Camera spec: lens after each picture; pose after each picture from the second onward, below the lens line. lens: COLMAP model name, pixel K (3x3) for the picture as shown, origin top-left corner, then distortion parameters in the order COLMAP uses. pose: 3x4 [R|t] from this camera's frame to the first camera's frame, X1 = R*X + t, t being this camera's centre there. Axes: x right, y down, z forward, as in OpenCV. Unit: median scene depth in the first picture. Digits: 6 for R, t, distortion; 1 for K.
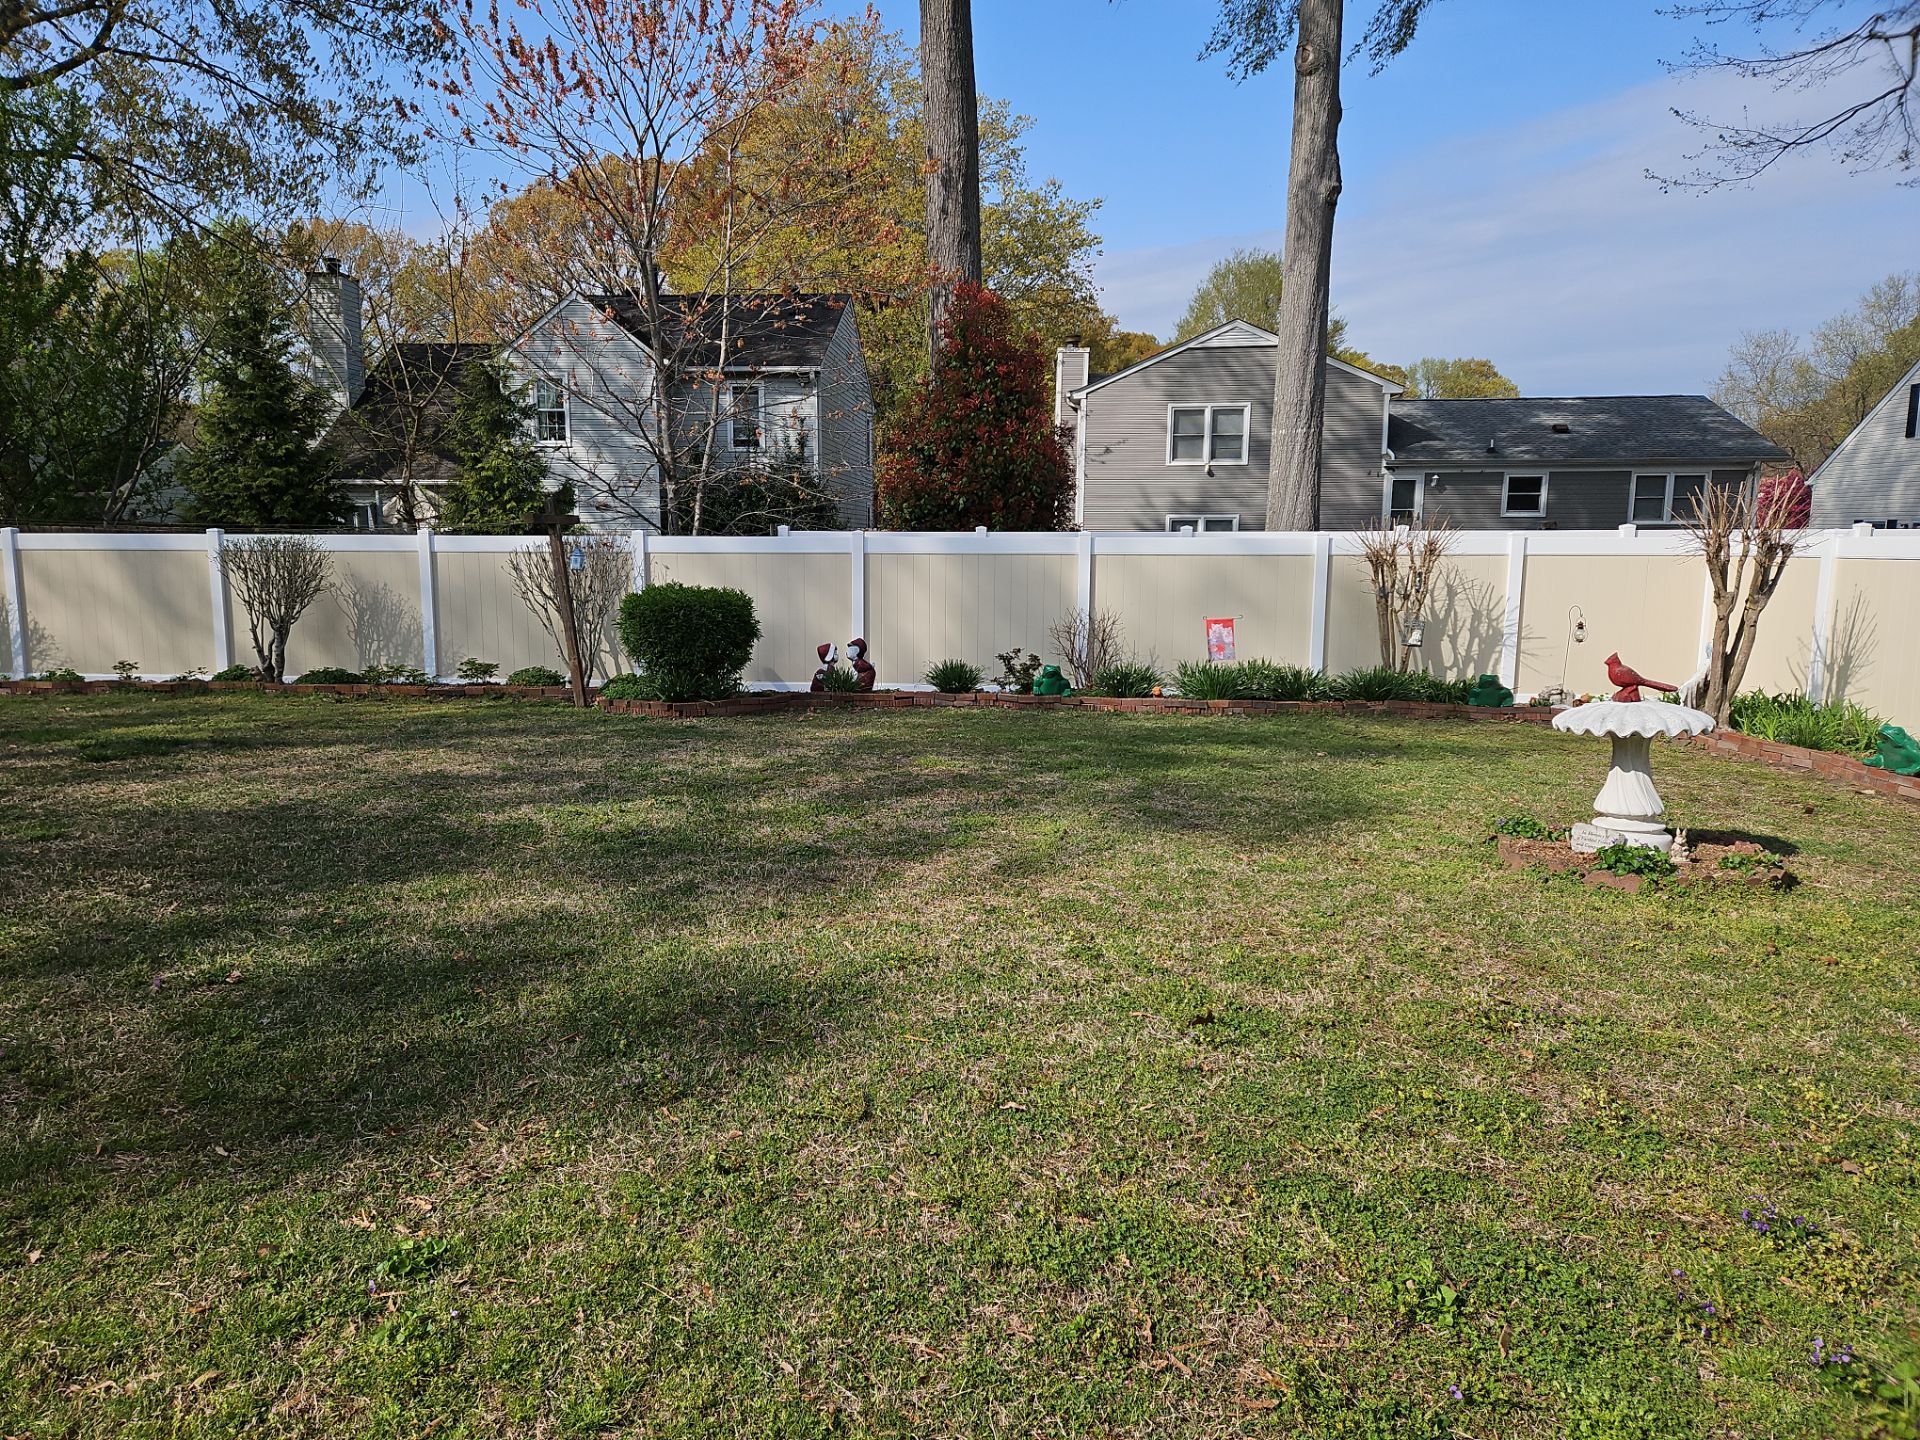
lens RADIAL K [[1356.2, 0, 960.0], [0, 1356.2, 720.0], [0, 0, 1]] dist [0.125449, -0.107348]
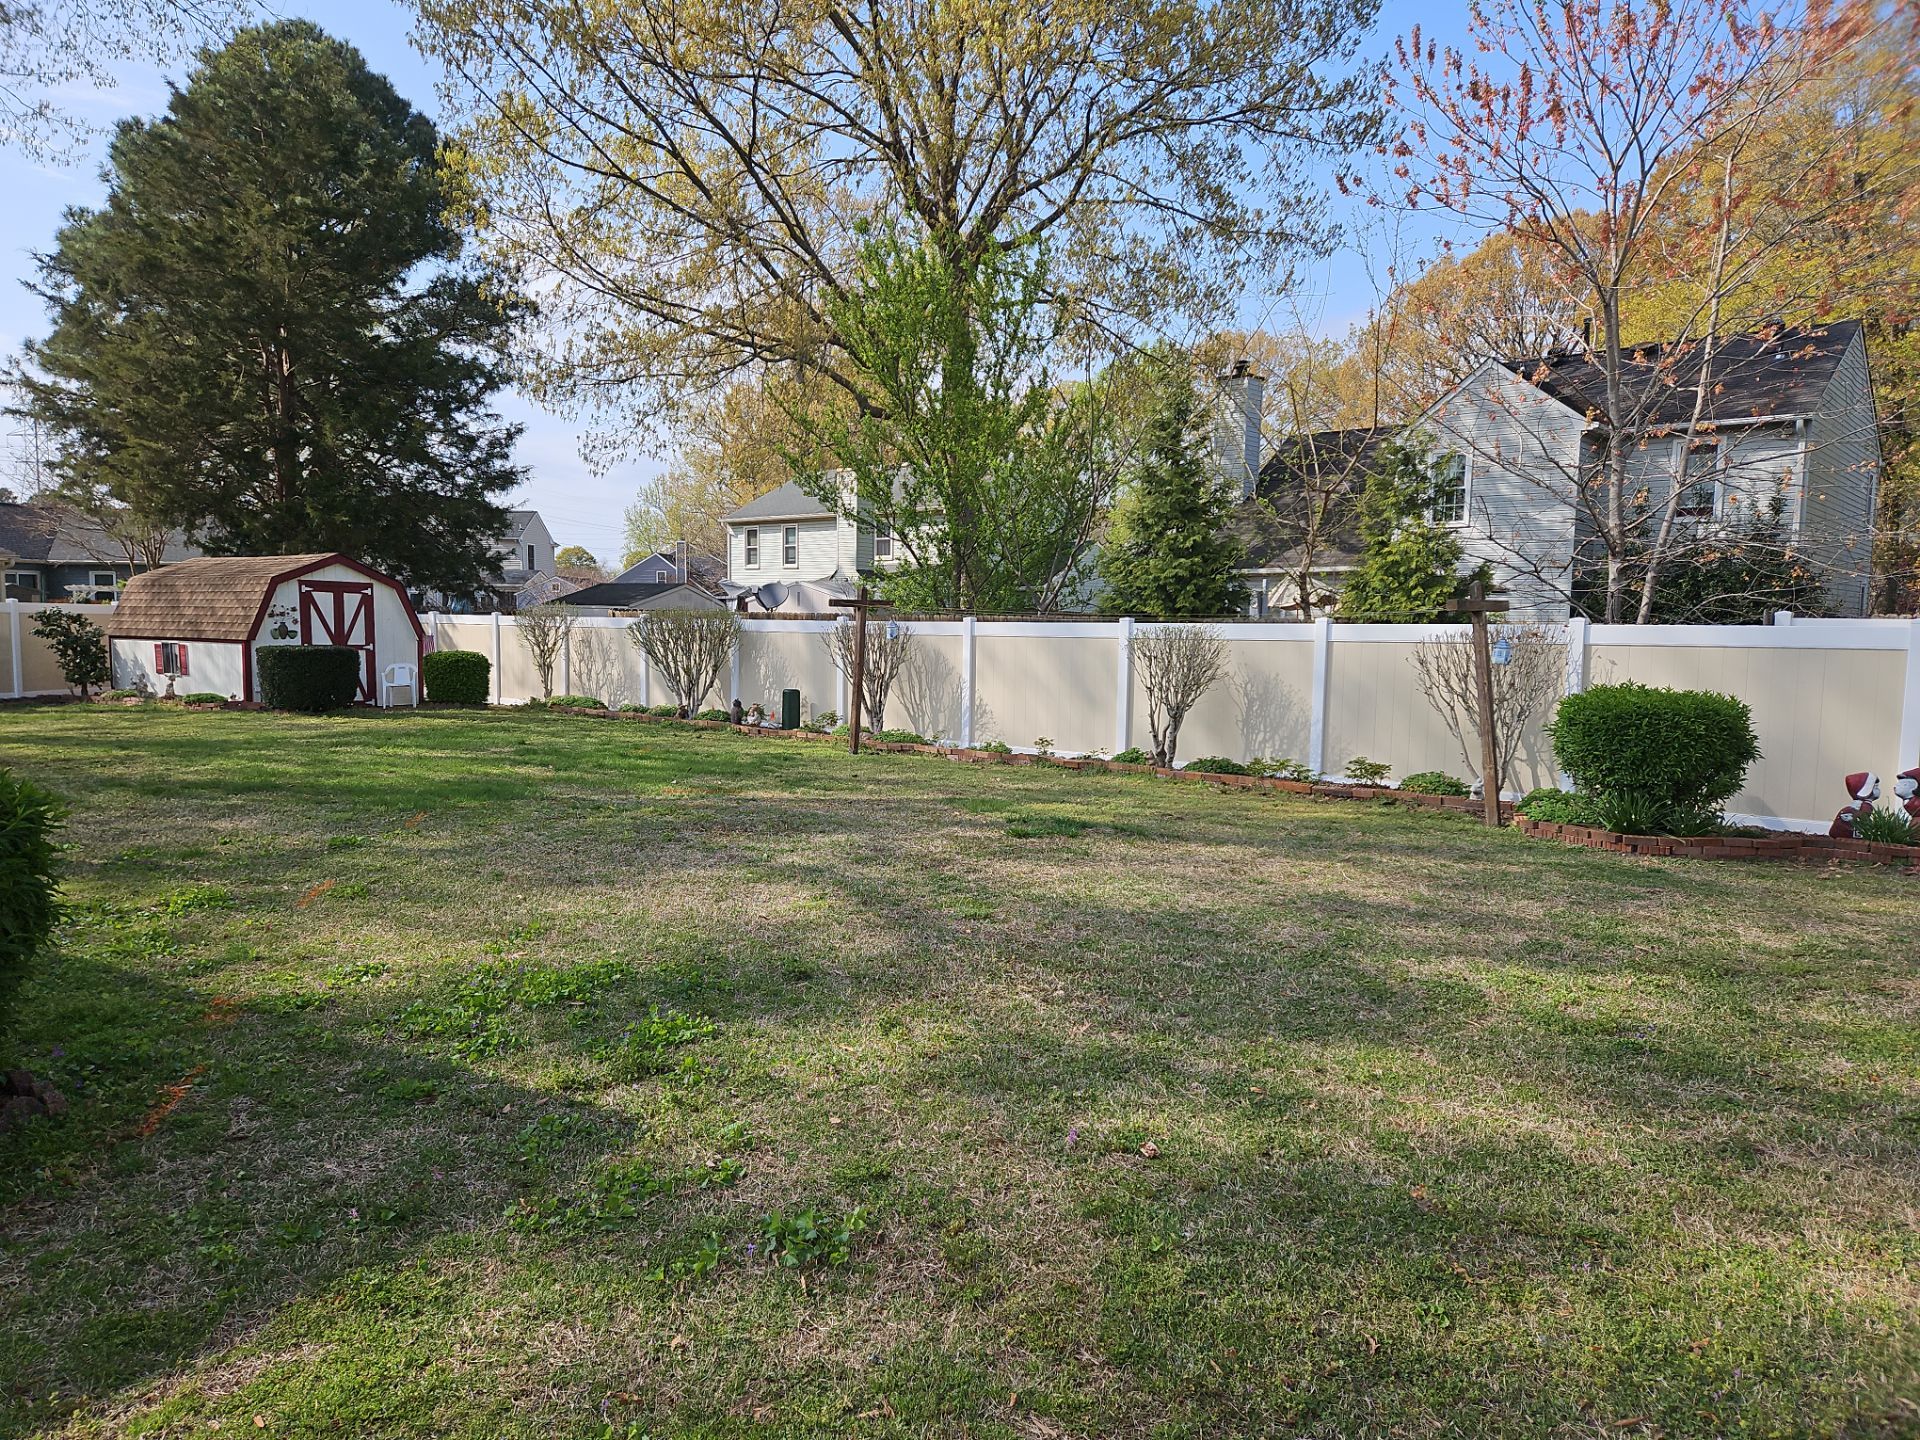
lens RADIAL K [[1306.3, 0, 942.0], [0, 1306.3, 729.3], [0, 0, 1]] dist [0.115685, -0.094510]
pose [[0.820605, 0.056453, -0.568701, -0.087930], [-0.085615, 0.996023, -0.024666, -0.018439], [0.565047, 0.068930, 0.822174, 0.121881]]
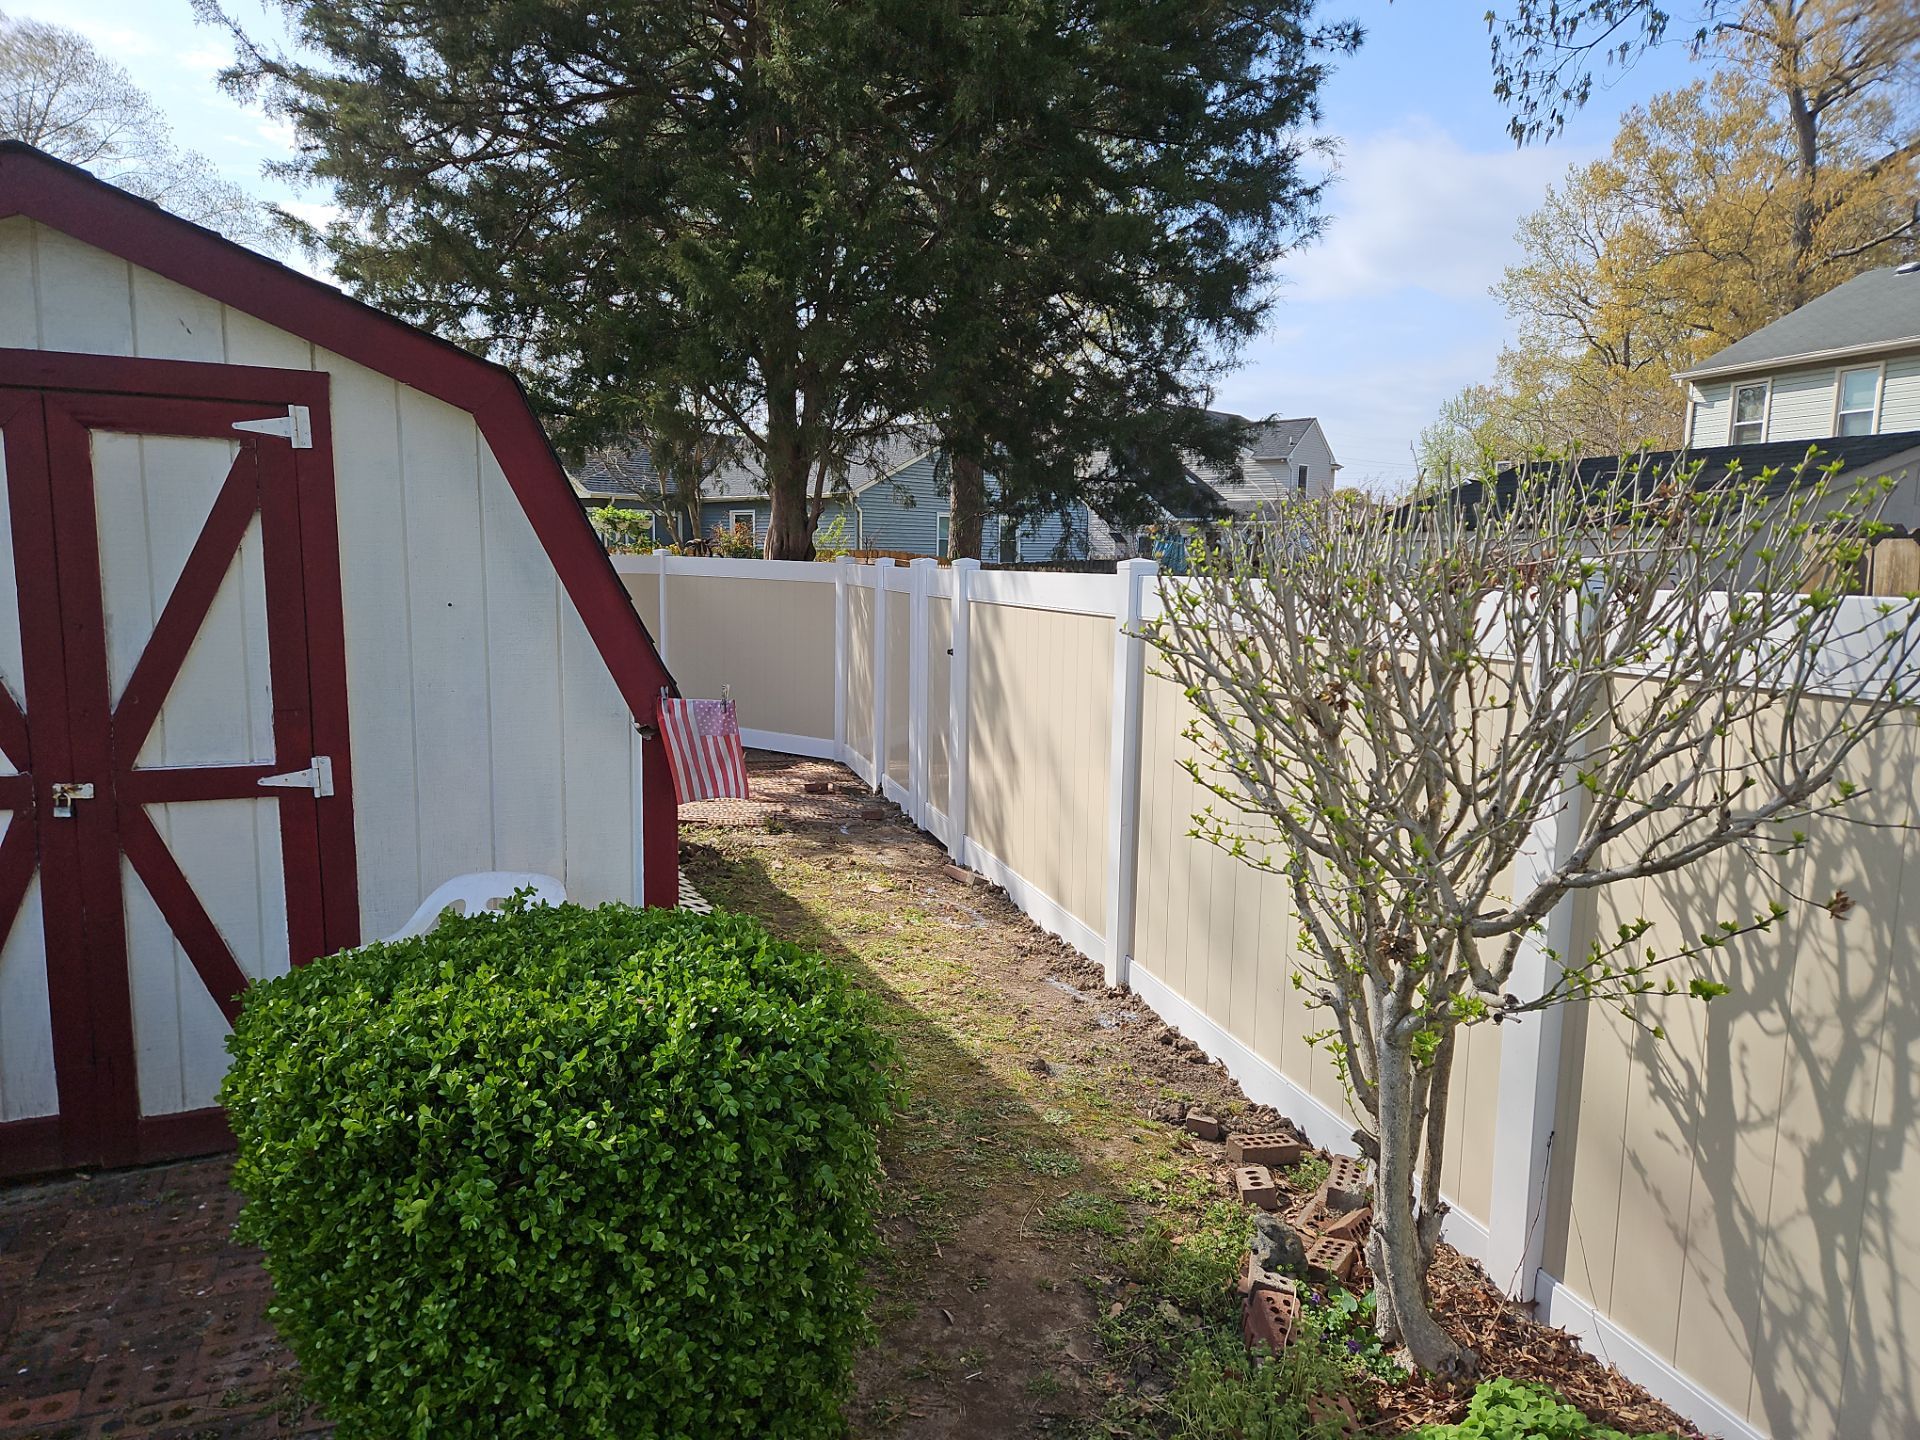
lens RADIAL K [[1296.5, 0, 863.5], [0, 1296.5, 726.8], [0, 0, 1]] dist [0.099452, -0.086966]
pose [[0.340629, 0.128747, -0.931341, -0.790399], [-0.137195, 0.986783, 0.086234, -0.091513], [0.930134, 0.098401, 0.353790, 0.661972]]
